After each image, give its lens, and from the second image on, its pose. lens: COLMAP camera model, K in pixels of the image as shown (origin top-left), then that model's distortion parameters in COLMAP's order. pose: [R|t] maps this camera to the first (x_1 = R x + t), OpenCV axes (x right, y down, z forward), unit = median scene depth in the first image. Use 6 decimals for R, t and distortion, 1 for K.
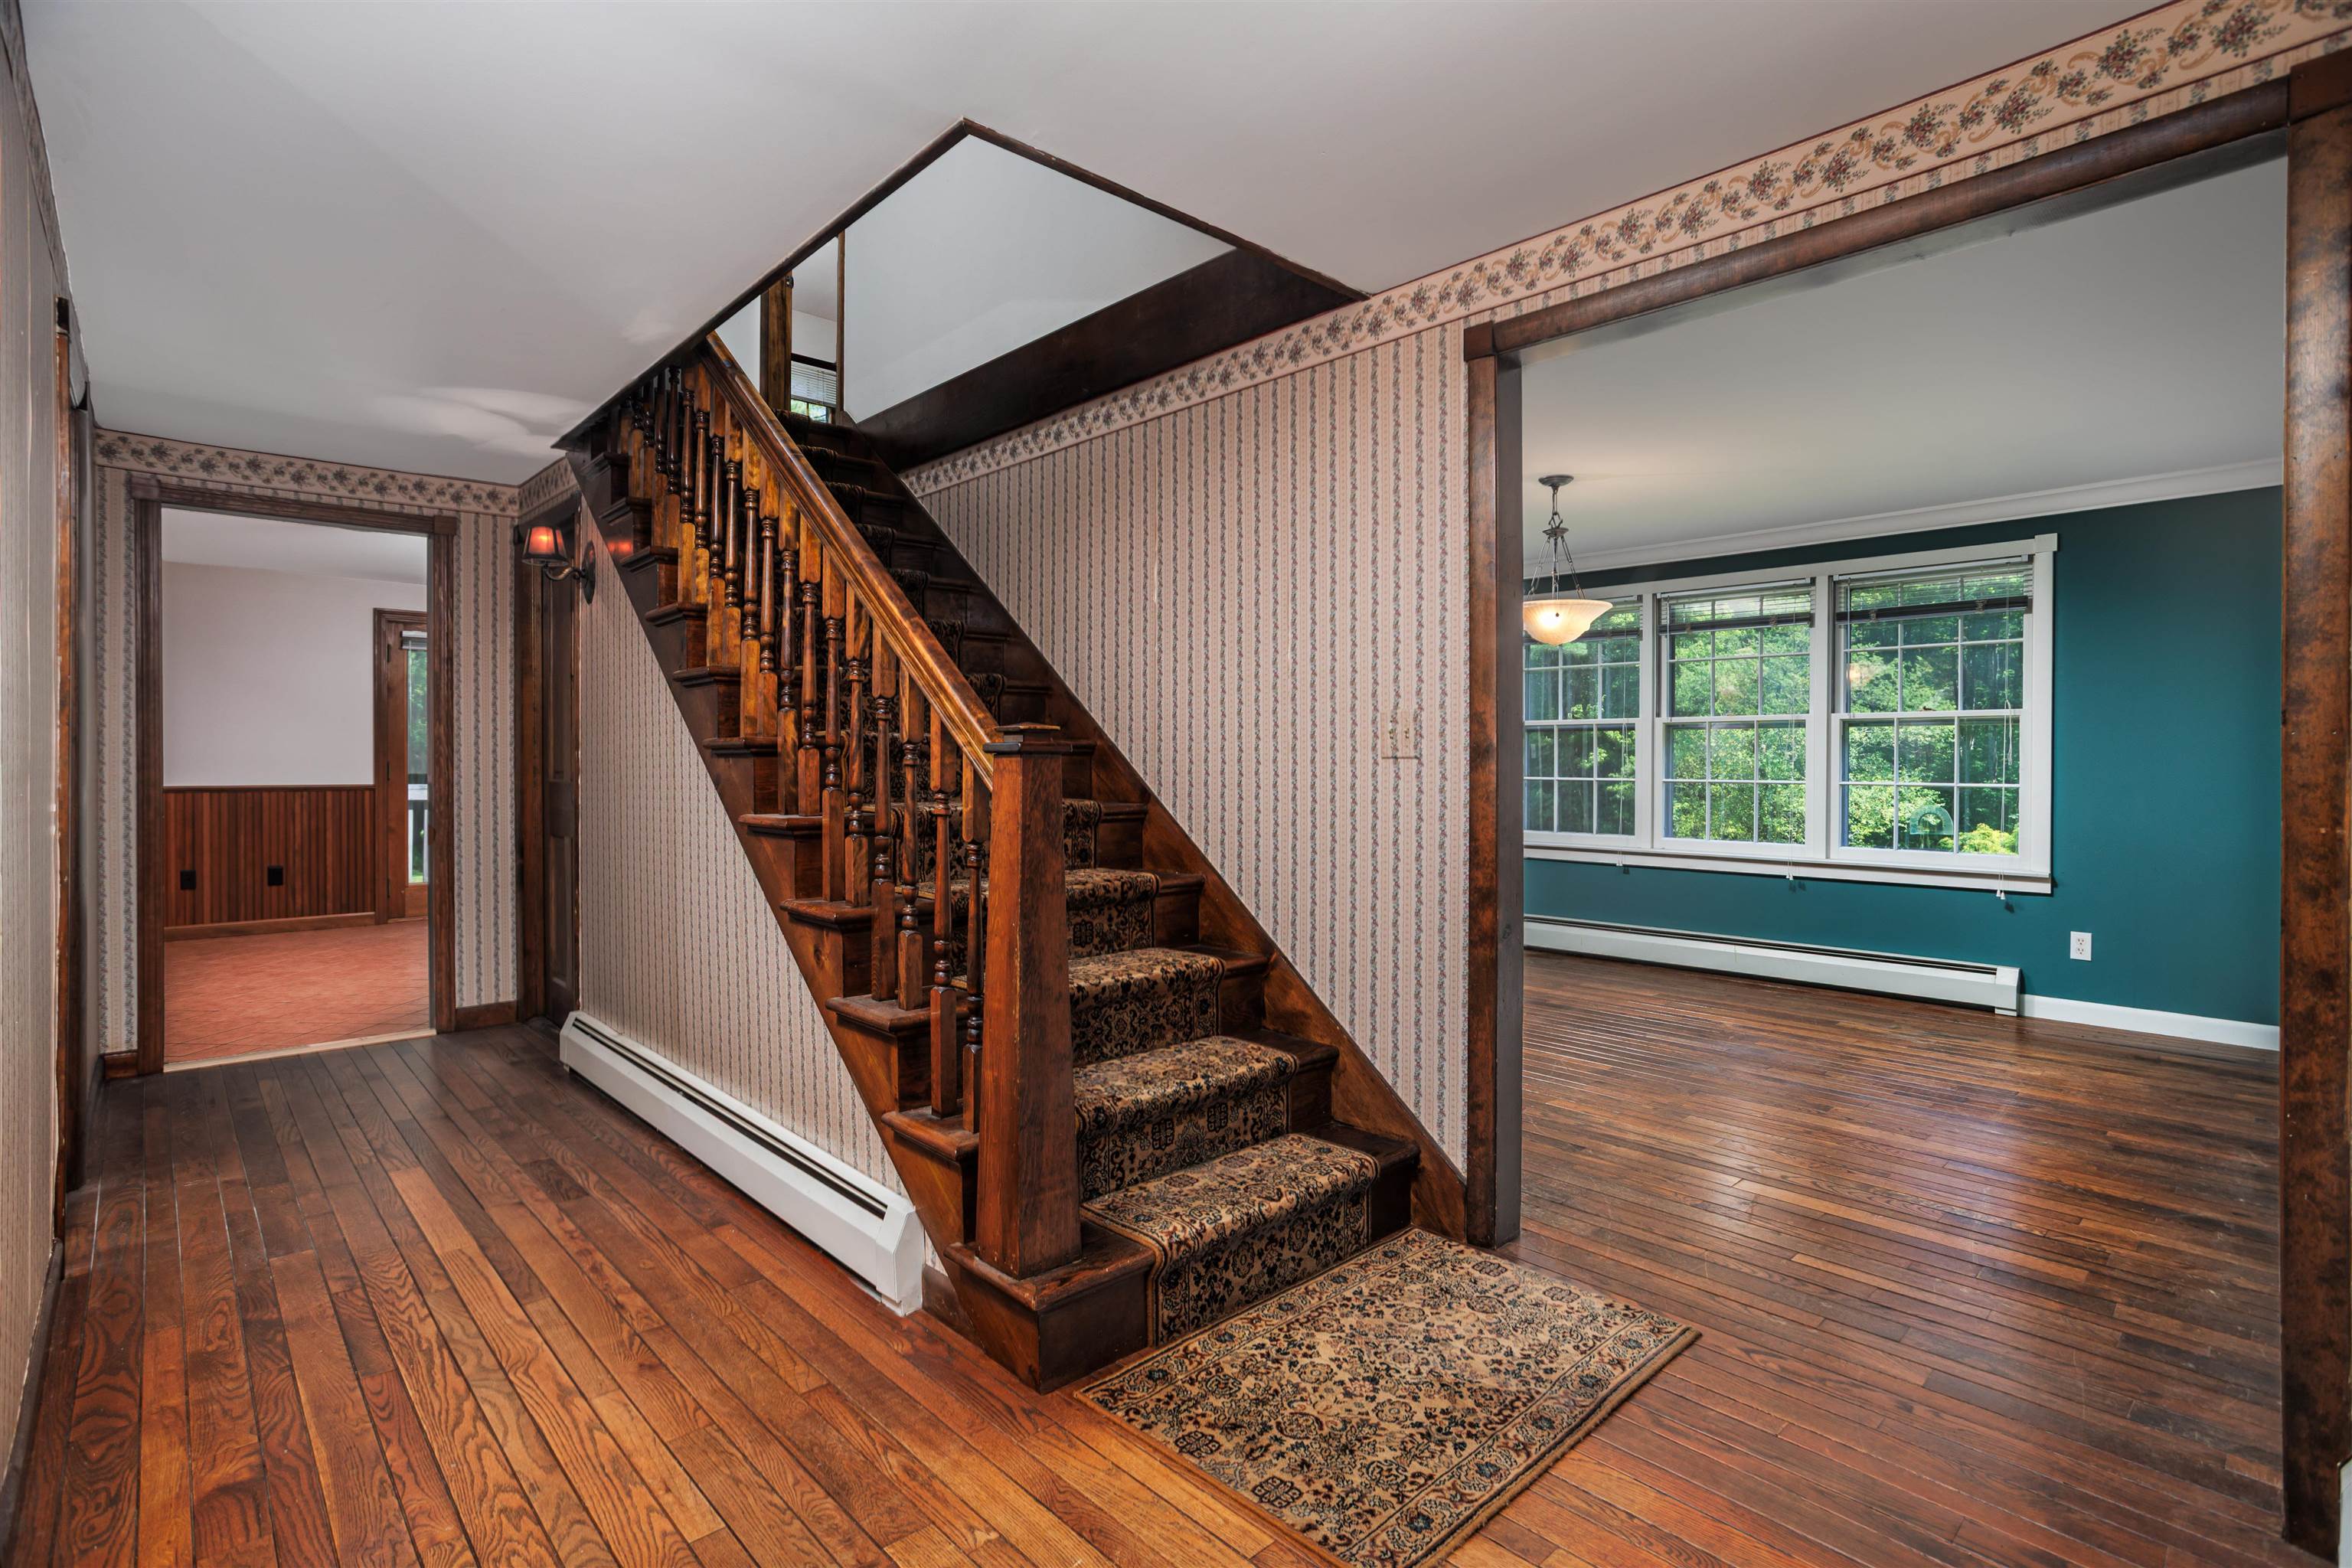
lens RADIAL K [[1126.8, 0, 1172.5], [0, 1126.8, 773.9], [0, 0, 1]] dist [-0.031050, 0.005796]
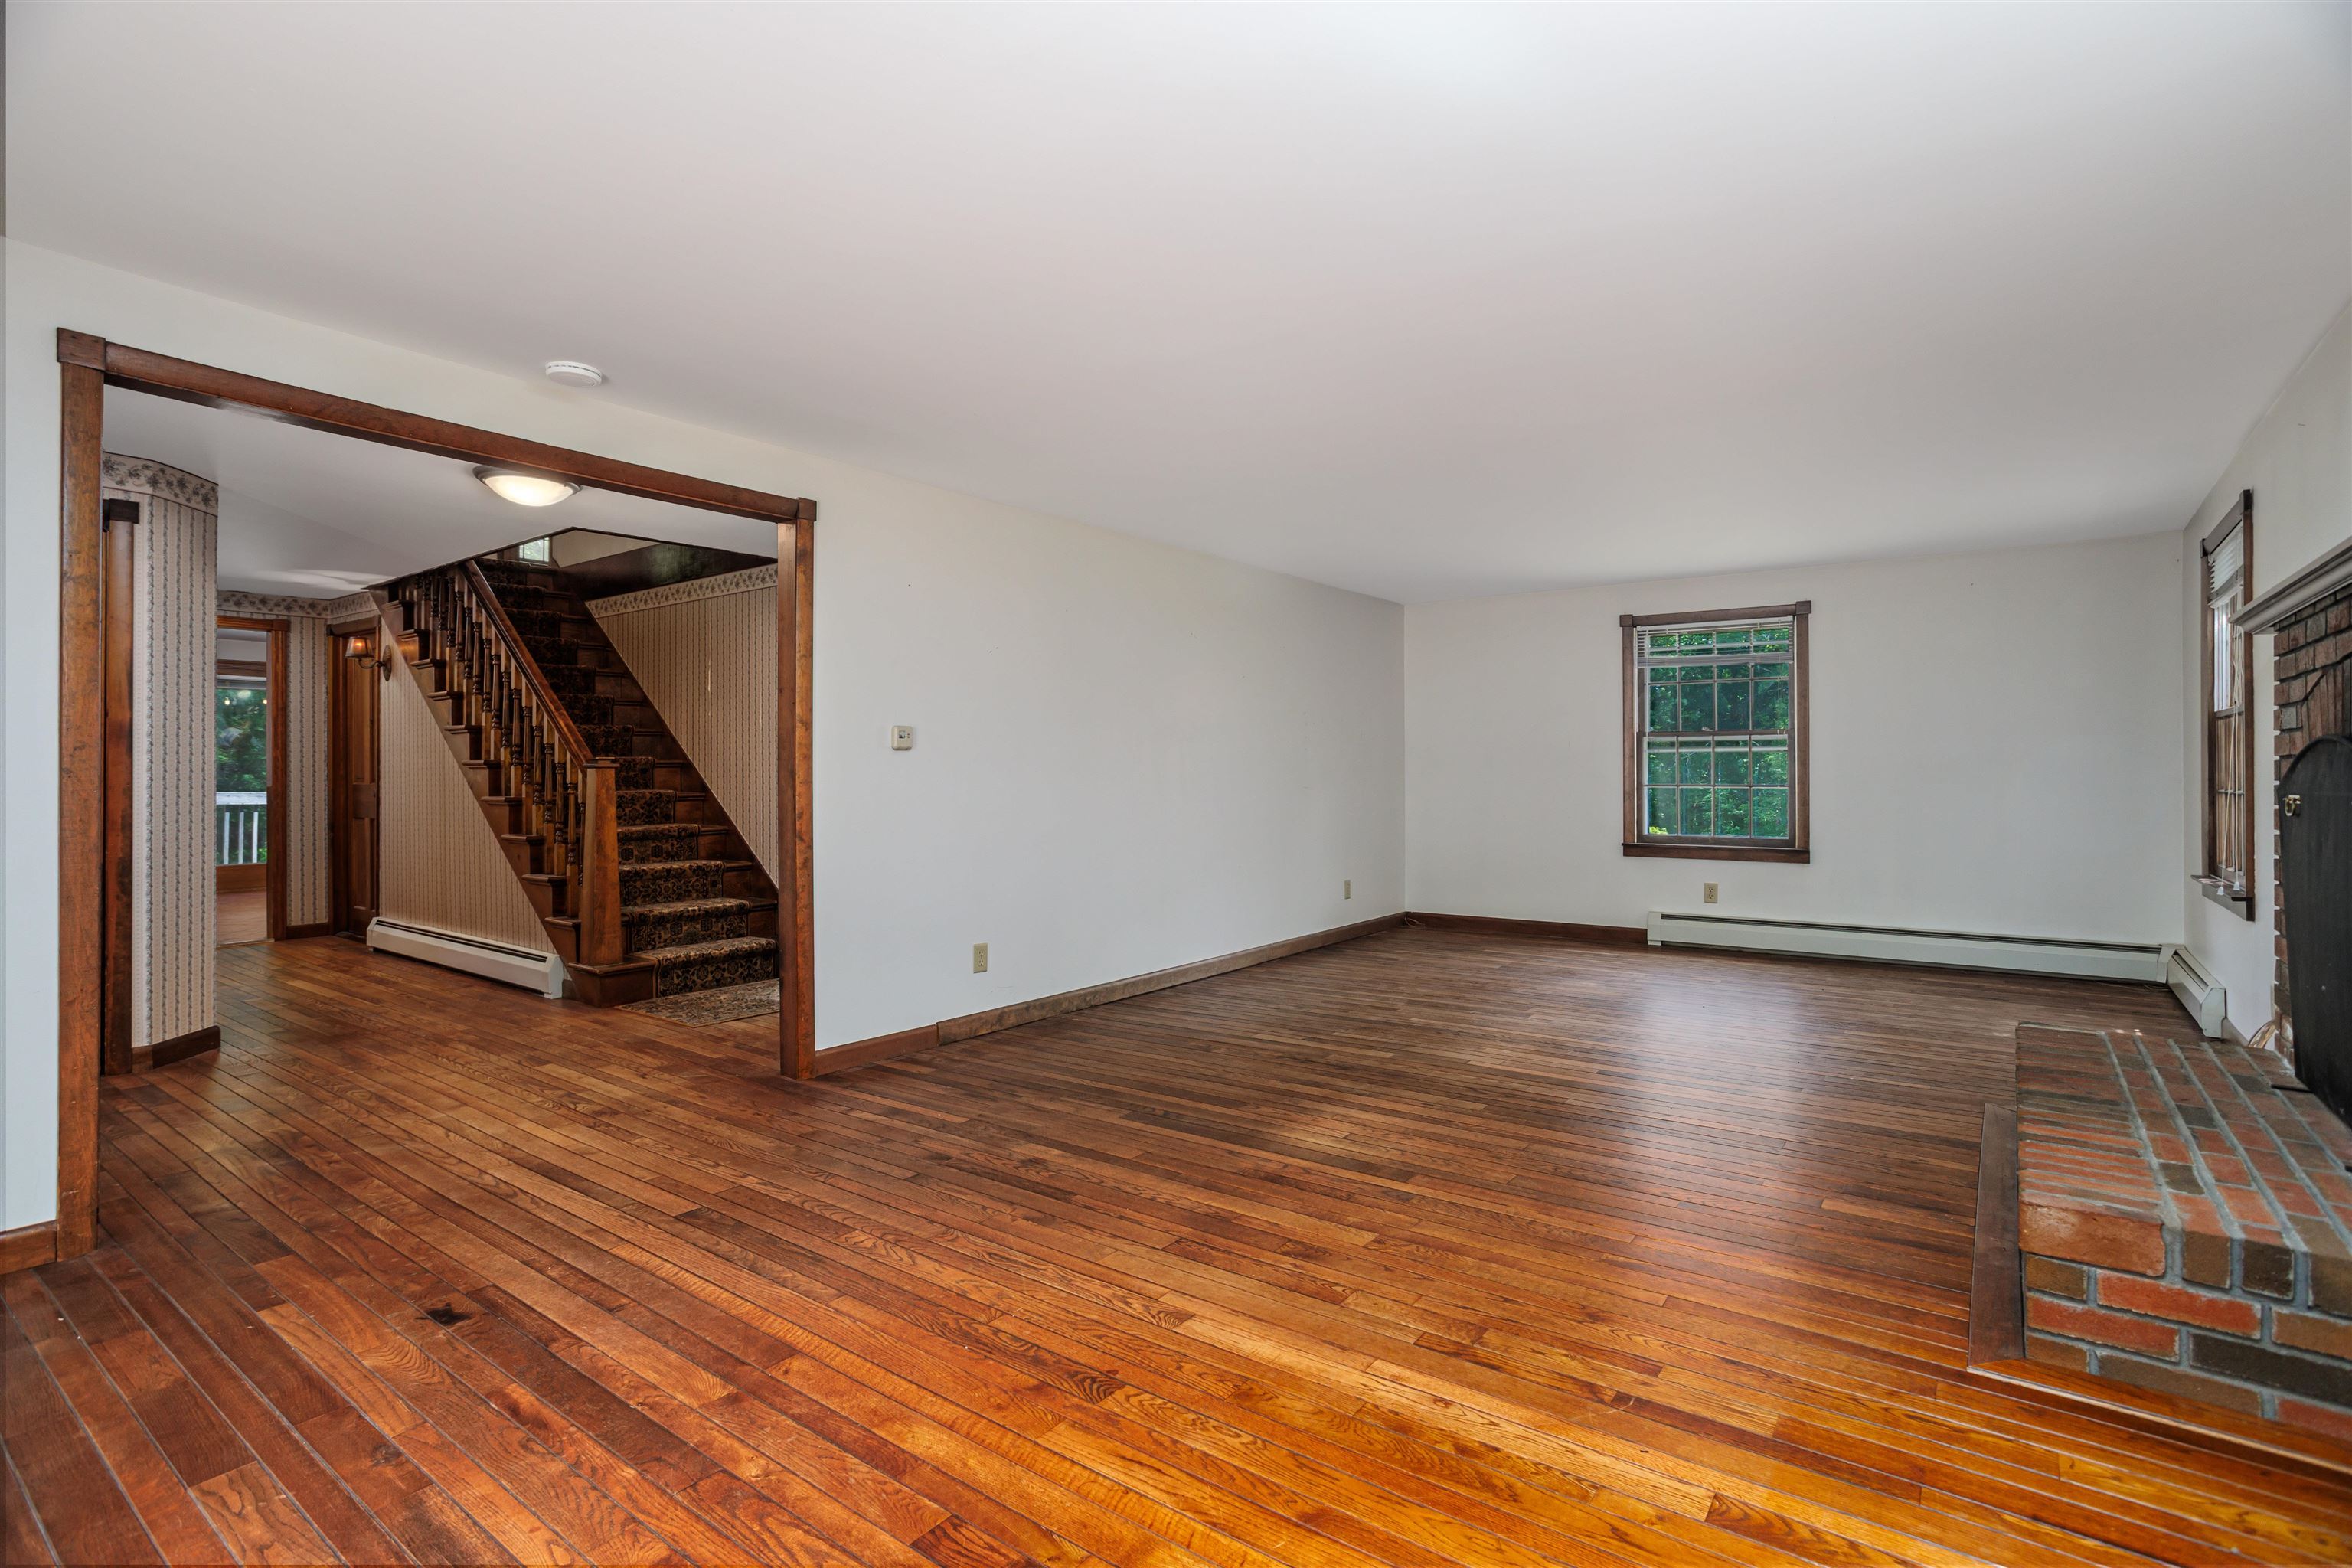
lens RADIAL K [[1126.8, 0, 1196.3], [0, 1126.8, 773.4], [0, 0, 1]] dist [-0.031050, 0.005796]
pose [[0.980560, -0.003104, 0.196195, 0.501073], [0.004456, 0.999969, -0.006451, 0.012150], [-0.196169, 0.007200, 0.980544, -1.262125]]
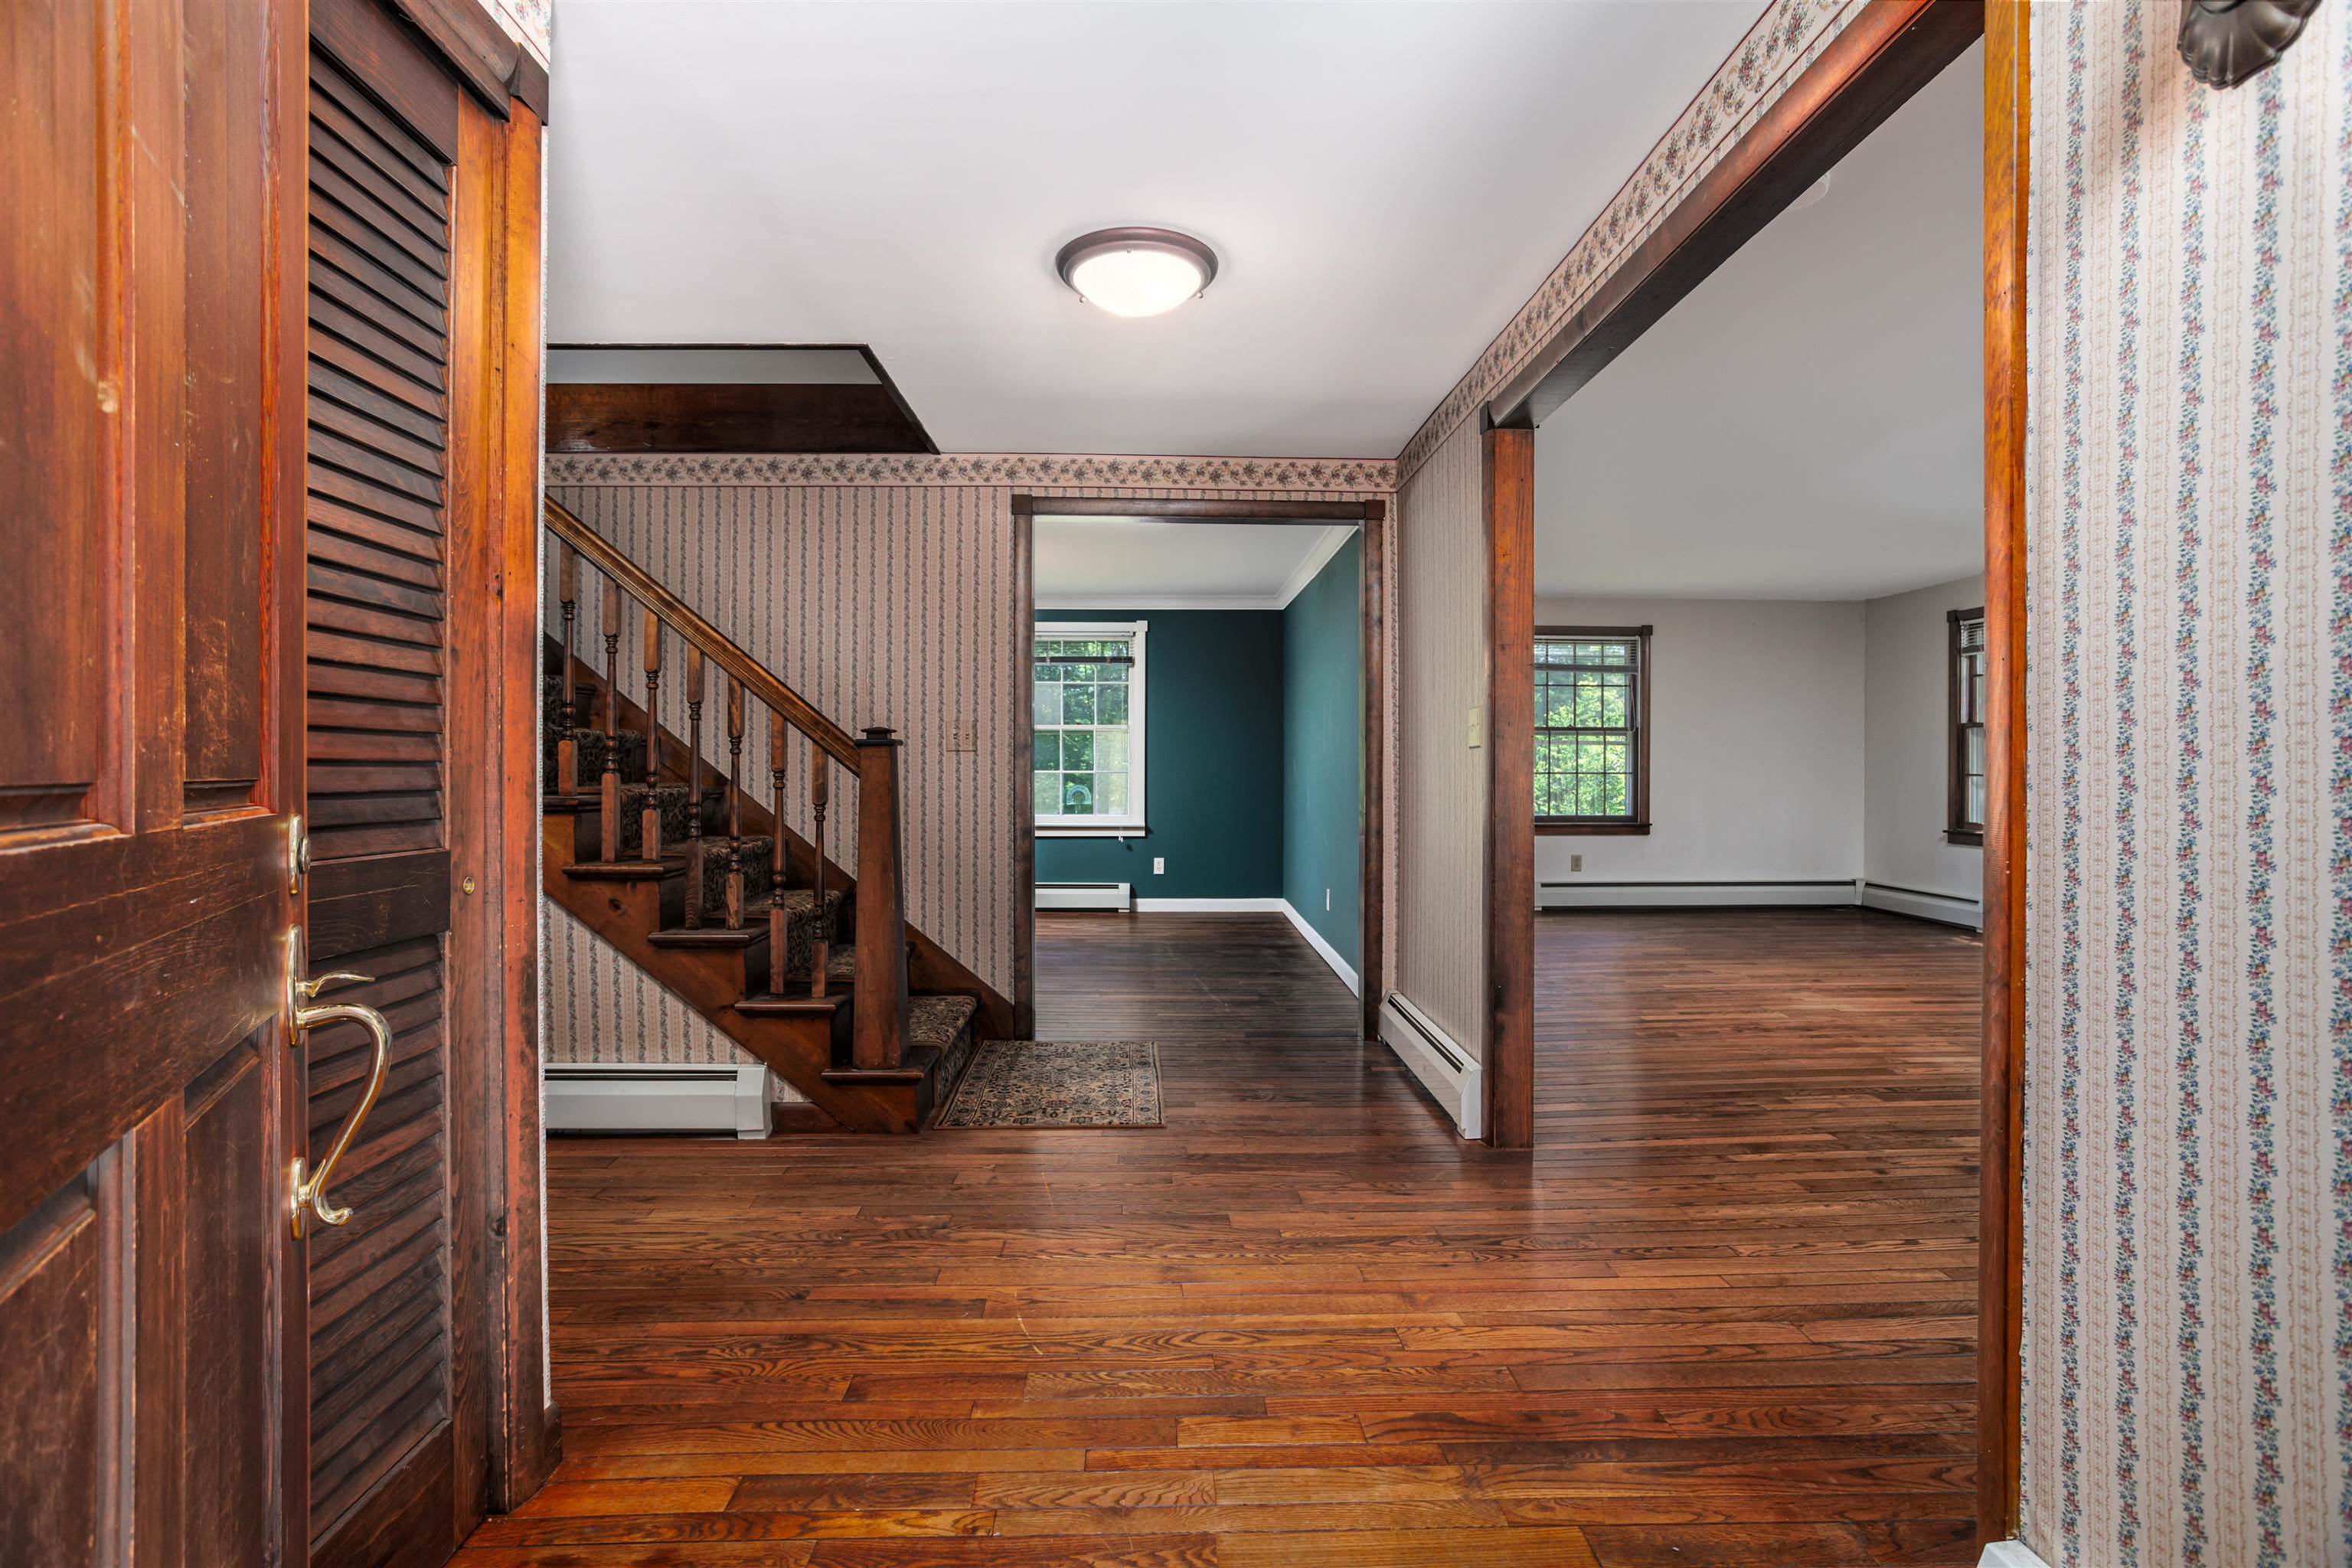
lens RADIAL K [[1126.8, 0, 1179.5], [0, 1126.8, 779.7], [0, 0, 1]] dist [-0.031050, 0.005796]
pose [[0.657442, -0.012224, 0.753406, -0.739963], [0.009683, 0.999923, 0.007775, 0.015763], [-0.753443, 0.002184, 0.657510, -0.255813]]
